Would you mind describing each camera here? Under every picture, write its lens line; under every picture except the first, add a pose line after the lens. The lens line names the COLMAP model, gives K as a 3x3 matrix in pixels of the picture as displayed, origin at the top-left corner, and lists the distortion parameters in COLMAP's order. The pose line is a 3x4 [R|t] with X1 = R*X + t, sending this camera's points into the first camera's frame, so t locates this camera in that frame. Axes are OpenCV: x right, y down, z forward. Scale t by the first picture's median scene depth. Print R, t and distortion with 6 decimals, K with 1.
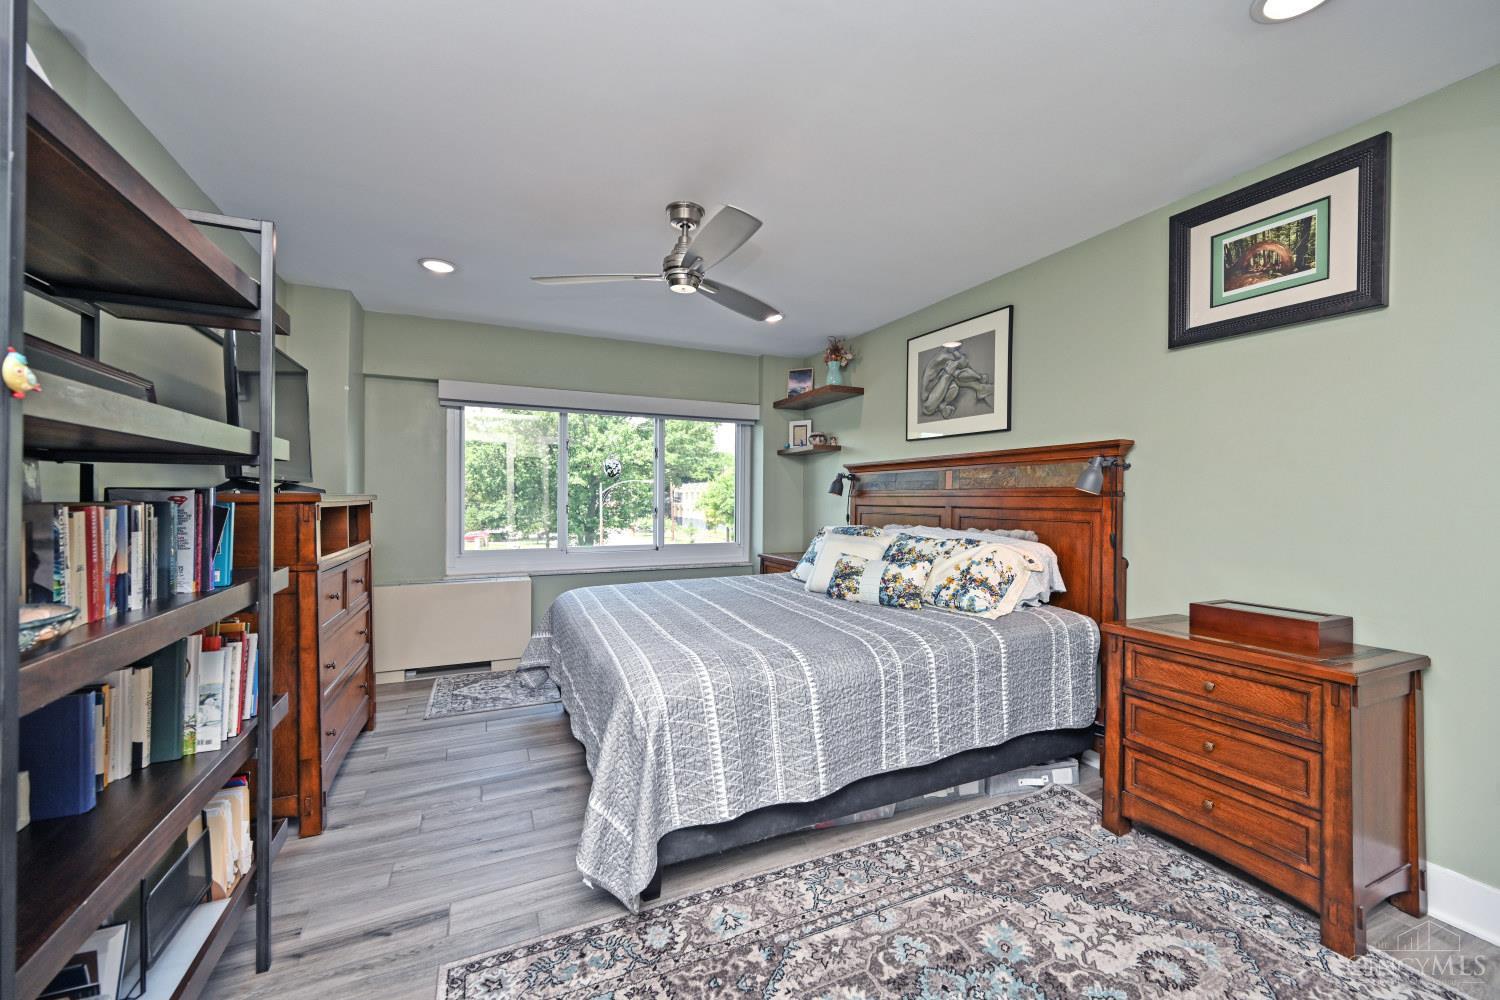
lens RADIAL K [[590.8, 0, 753.5], [0, 590.8, 498.2], [0, 0, 1]] dist [-0.000029, -0.000020]
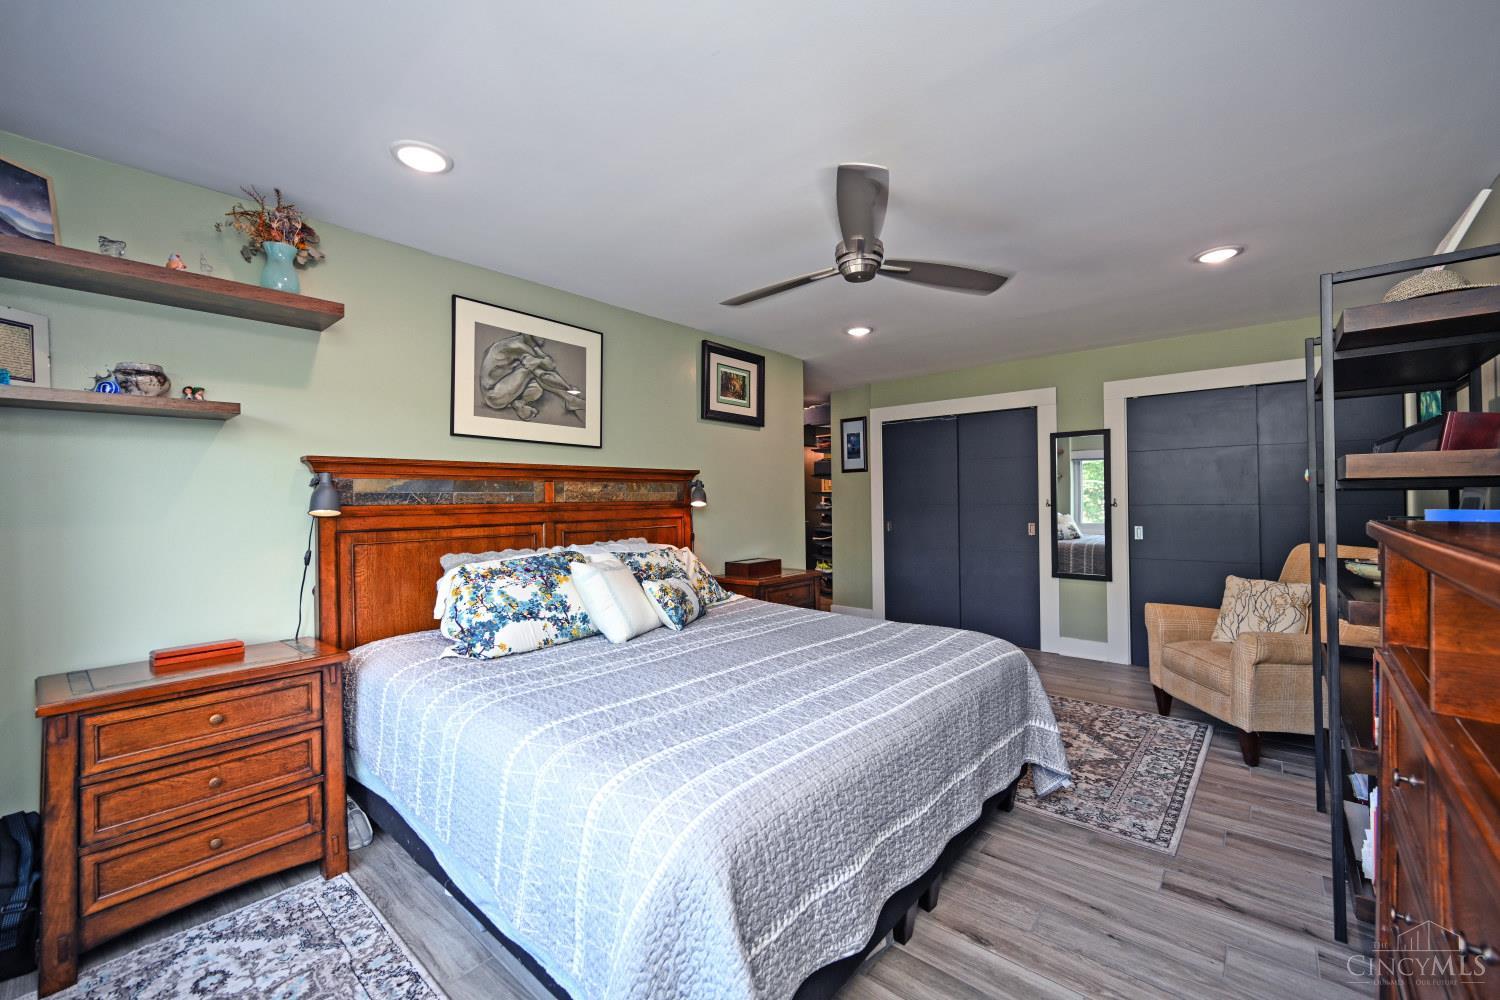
lens RADIAL K [[604.4, 0, 755.9], [0, 604.4, 495.2], [0, 0, 1]] dist [-0.000180, 0.000386]
pose [[-0.418382, 0.004558, 0.908260, -1.022840], [0.009896, 0.999951, -0.000460, -0.038397], [-0.908217, 0.008796, -0.418407, 1.793941]]
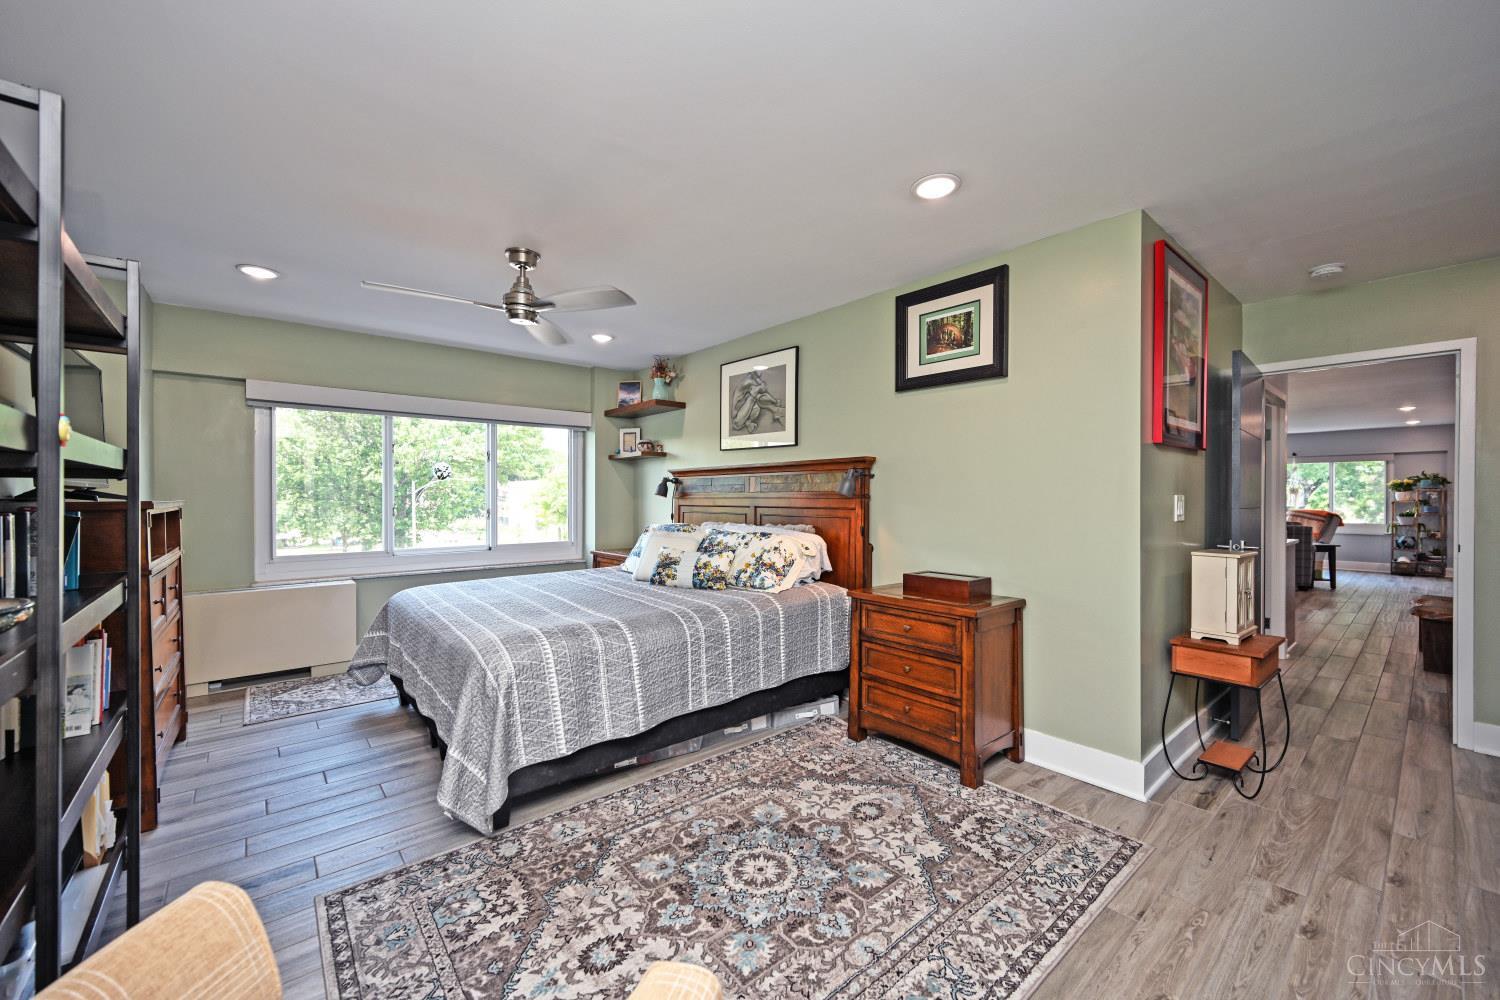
lens RADIAL K [[591.8, 0, 748.6], [0, 591.8, 498.3], [0, 0, 1]] dist [-0.000052, -0.000012]
pose [[0.964647, -0.006017, 0.263476, 0.003663], [0.005093, 0.999978, 0.004190, -0.012286], [-0.263496, -0.002700, 0.964657, -0.281827]]
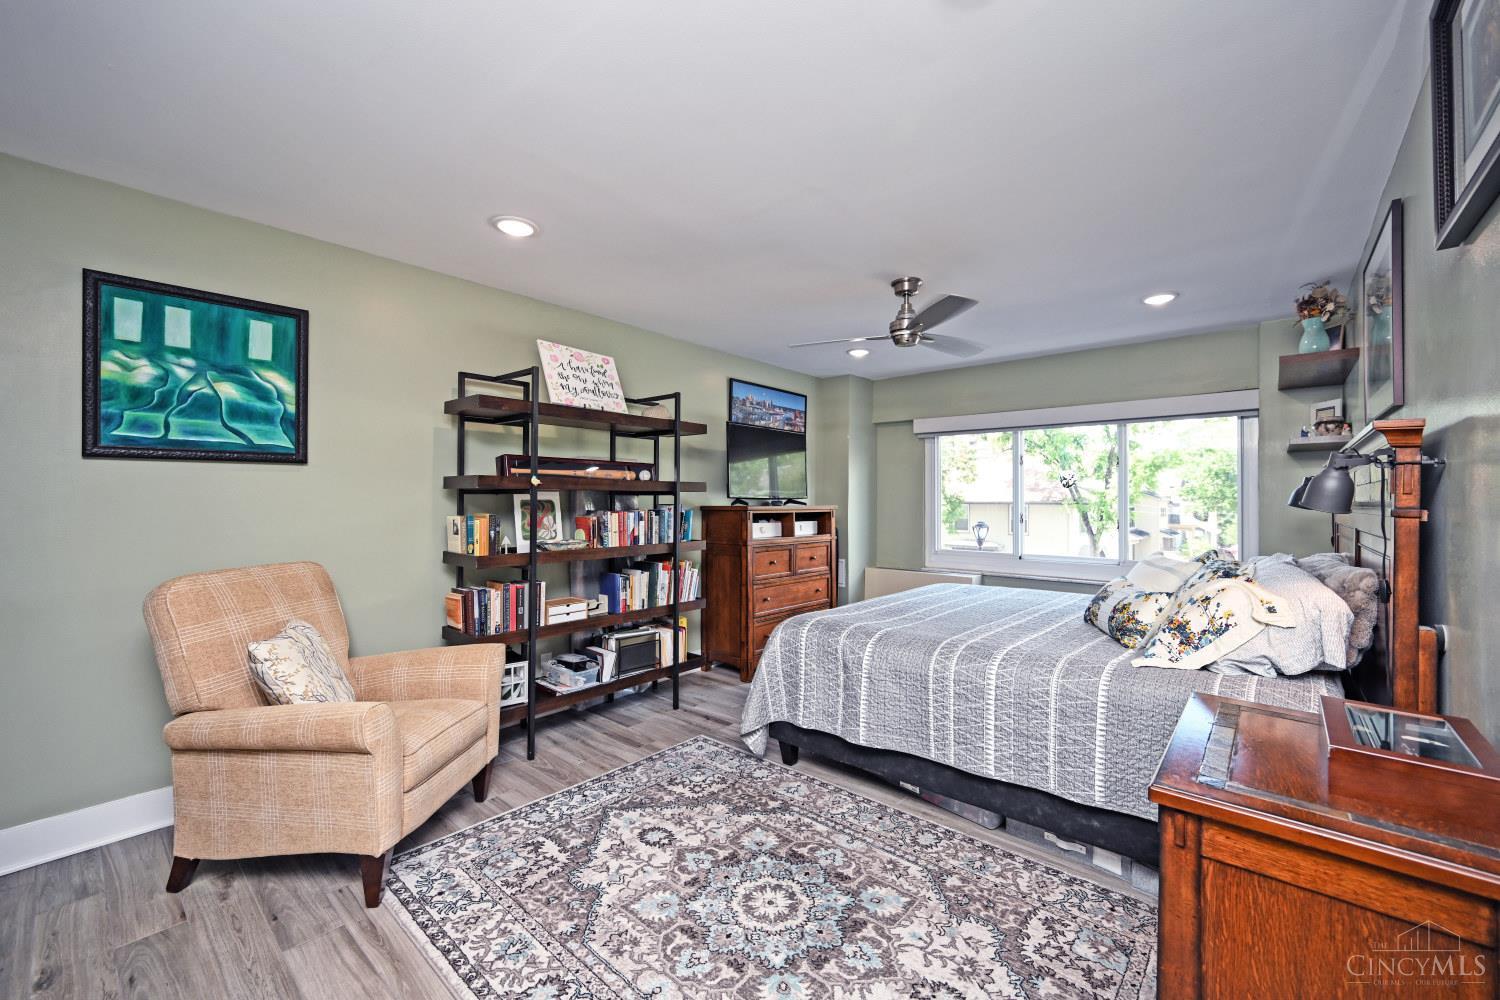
lens RADIAL K [[595.6, 0, 753.3], [0, 595.6, 489.8], [0, 0, 1]] dist [0.000077, 0.000024]
pose [[0.407981, -0.019835, -0.912775, 1.076122], [-0.004392, 0.999710, -0.023687, -0.016263], [0.912980, 0.013673, 0.407775, 0.218727]]
